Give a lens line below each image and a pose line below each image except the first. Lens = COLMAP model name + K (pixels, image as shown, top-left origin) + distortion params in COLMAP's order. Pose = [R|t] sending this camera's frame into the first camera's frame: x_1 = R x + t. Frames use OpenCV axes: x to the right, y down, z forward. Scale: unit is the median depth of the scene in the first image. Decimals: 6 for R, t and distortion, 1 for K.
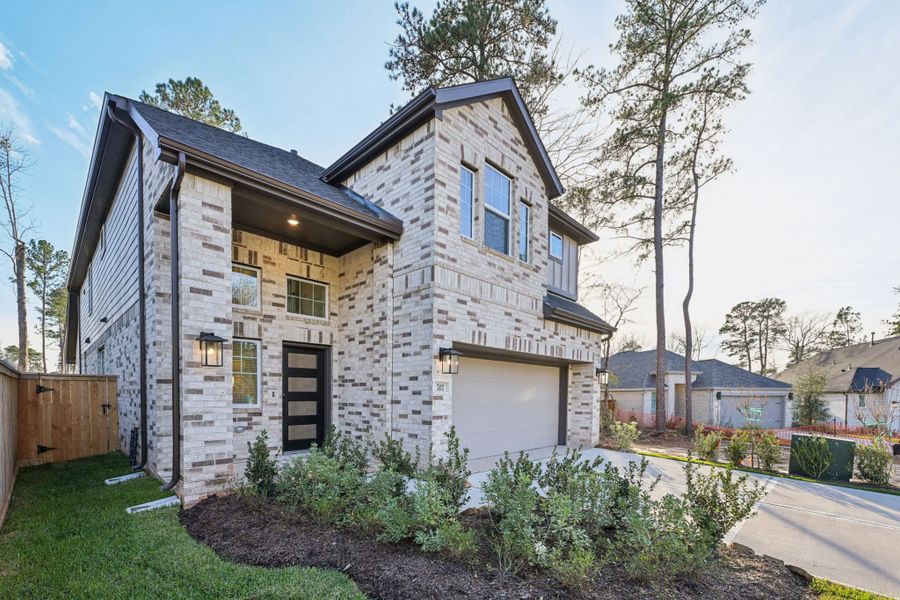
lens RADIAL K [[397.9, 0, 449.2], [0, 397.9, 401.1], [0, 0, 1]] dist [-0.000567, -0.000189]
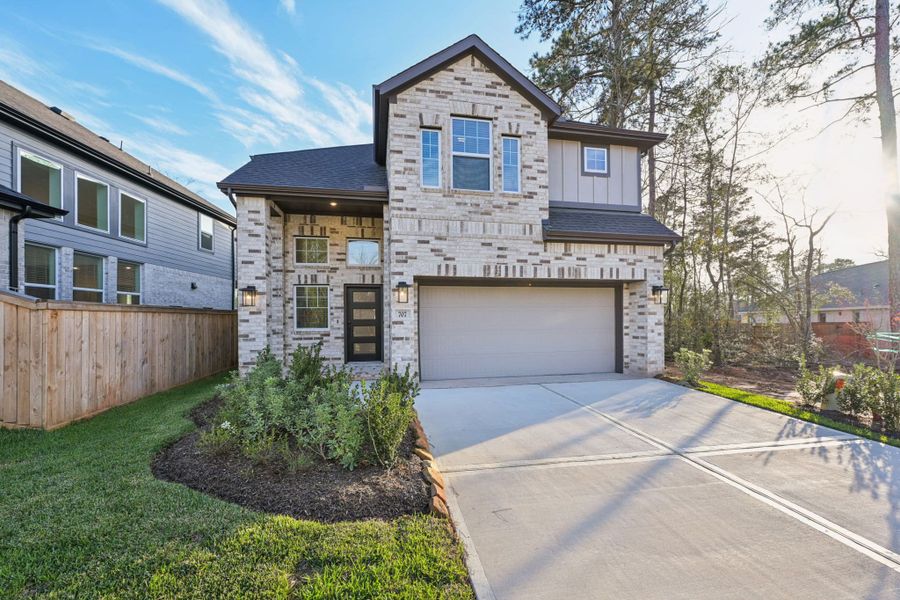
lens RADIAL K [[369.9, 0, 461.8], [0, 369.9, 314.0], [0, 0, 1]] dist [-0.001839, -0.000367]
pose [[0.823239, -0.024920, -0.567147, 0.689536], [0.006391, 0.999380, -0.034635, 0.005233], [0.567658, 0.024888, 0.822888, 0.144925]]
